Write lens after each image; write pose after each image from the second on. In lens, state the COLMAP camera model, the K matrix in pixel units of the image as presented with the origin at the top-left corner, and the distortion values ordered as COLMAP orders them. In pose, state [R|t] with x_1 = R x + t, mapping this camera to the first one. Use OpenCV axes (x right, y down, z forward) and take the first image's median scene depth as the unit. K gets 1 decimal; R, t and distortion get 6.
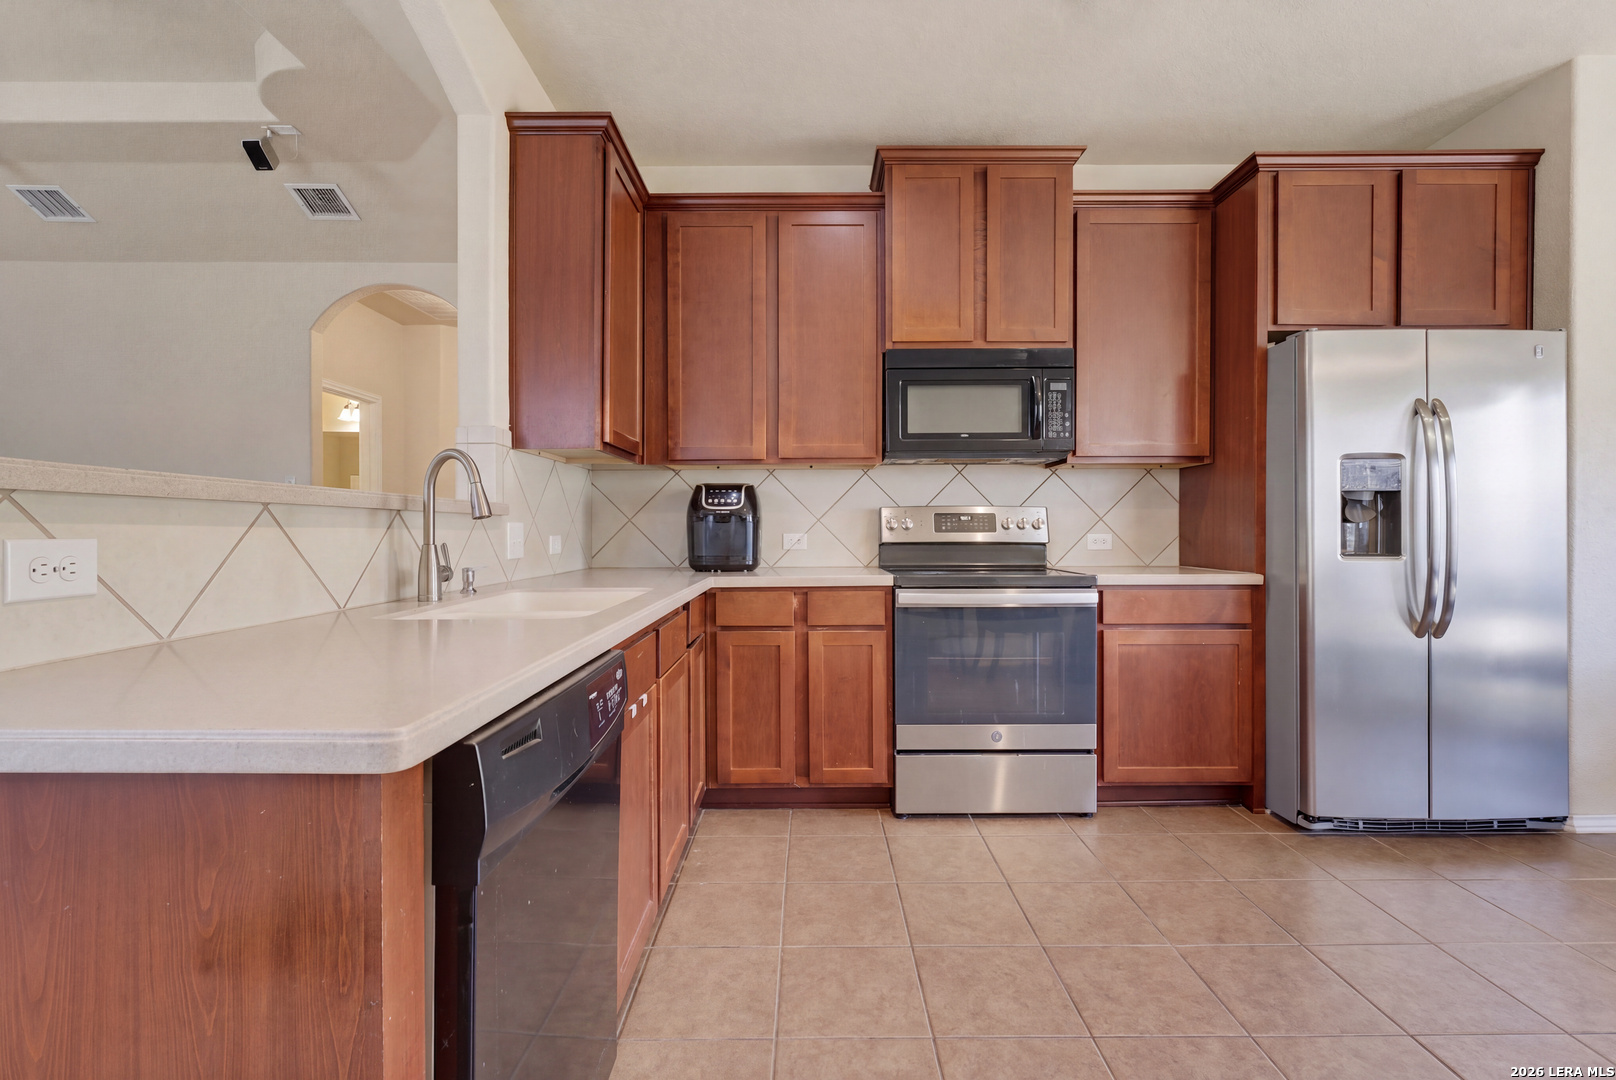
lens RADIAL K [[742.1, 0, 812.3], [0, 742.1, 534.5], [0, 0, 1]] dist [0.000072, -0.000318]
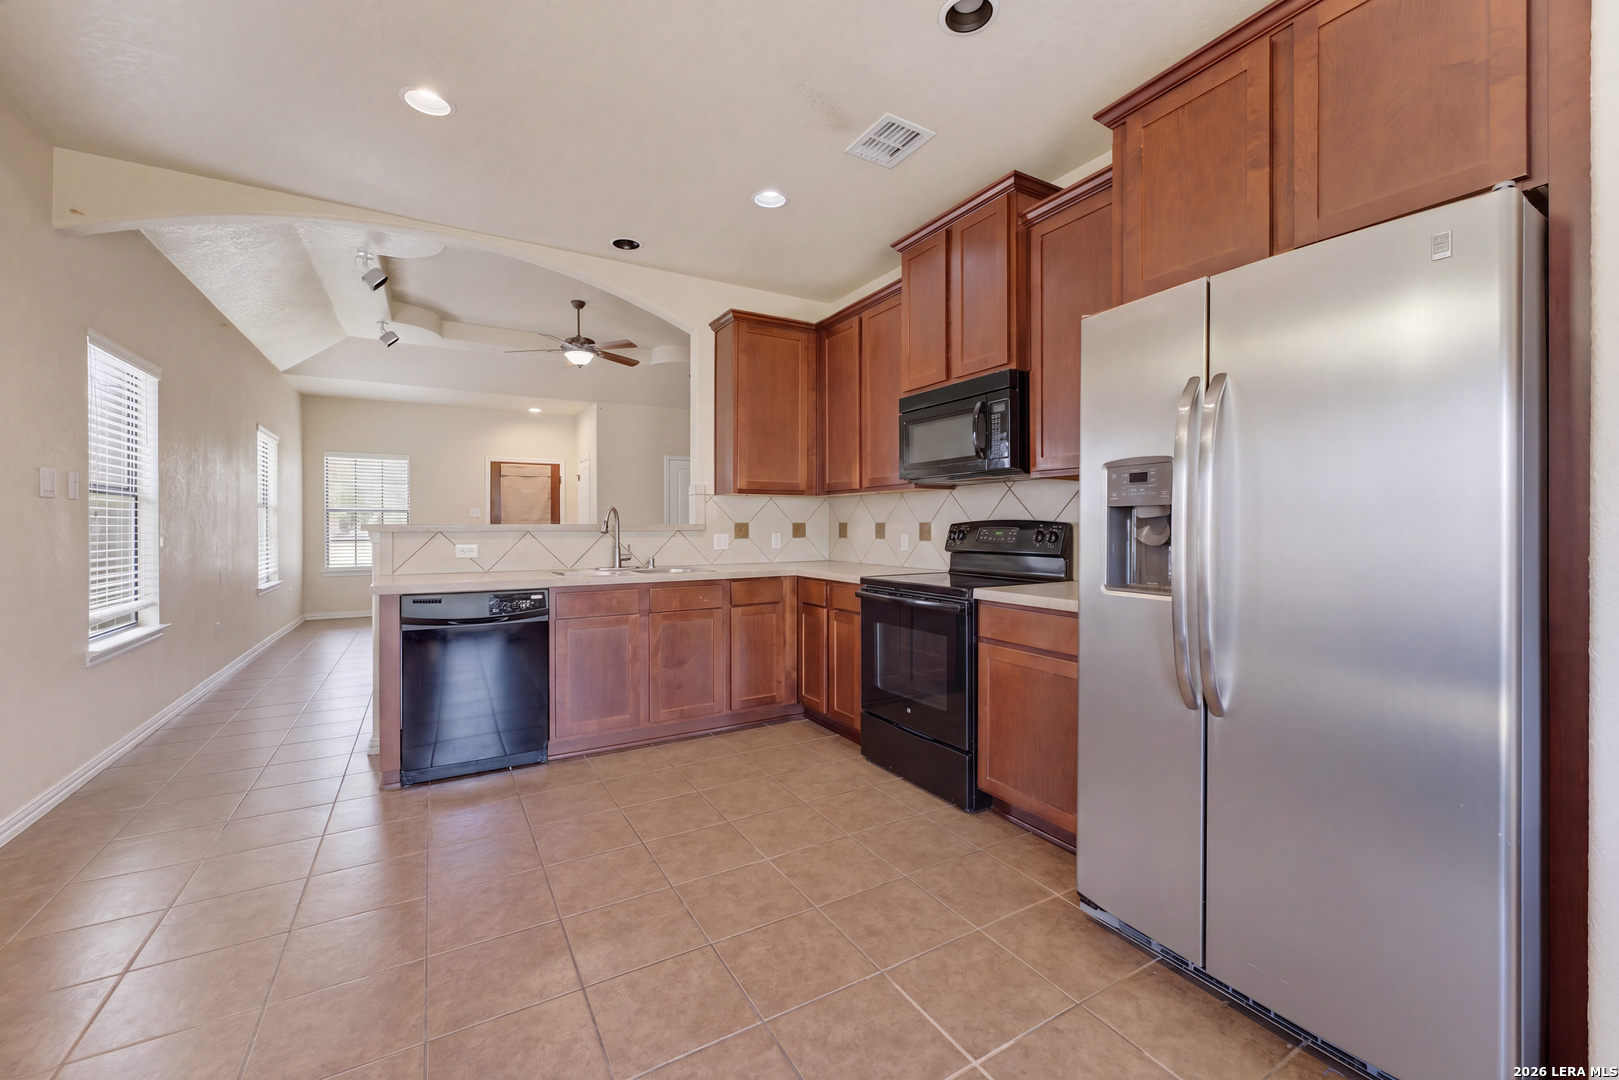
lens RADIAL K [[657.3, 0, 803.1], [0, 657.3, 525.1], [0, 0, 1]] dist [-0.015423, 0.000541]
pose [[0.491078, 0.005358, -0.871099, 1.000162], [-0.009766, 0.999952, 0.000645, -0.032541], [0.871061, 0.008190, 0.491107, 0.305174]]
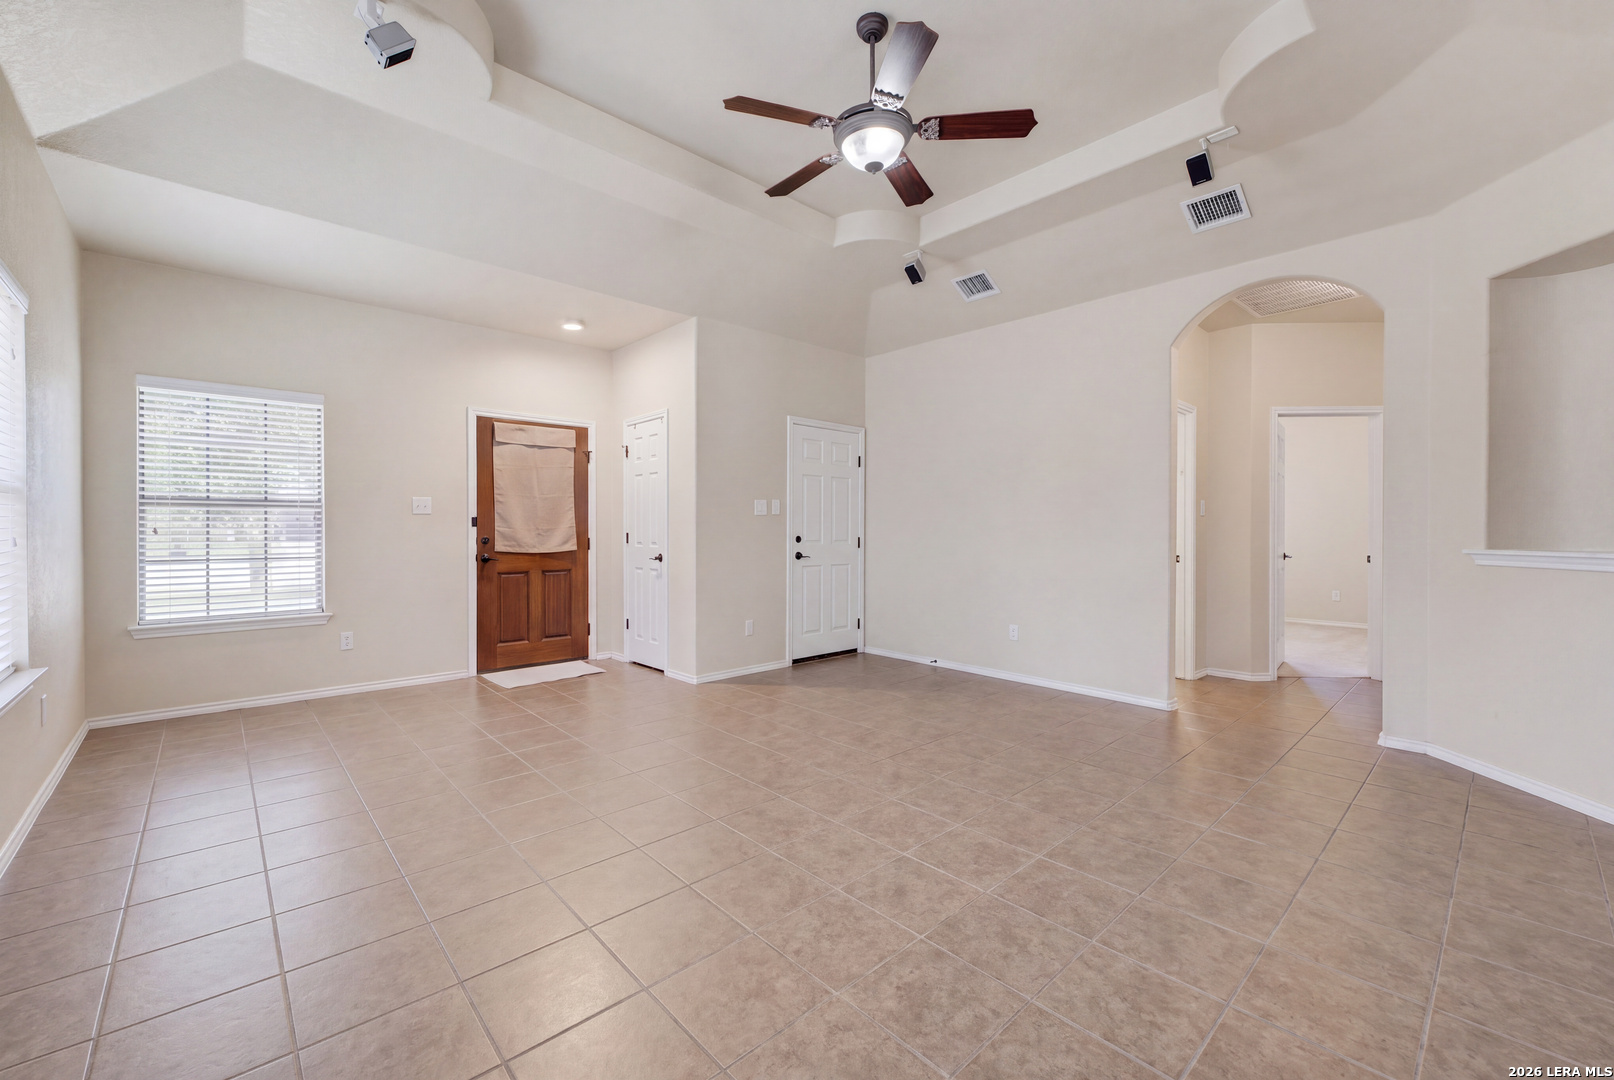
lens RADIAL K [[655.3, 0, 813.3], [0, 655.3, 542.2], [0, 0, 1]] dist [-0.015423, 0.000541]
pose [[0.679529, 0.012850, -0.733536, -0.518808], [-0.008808, 0.999917, 0.009358, -0.003757], [0.733596, 0.000102, 0.679586, 0.011866]]
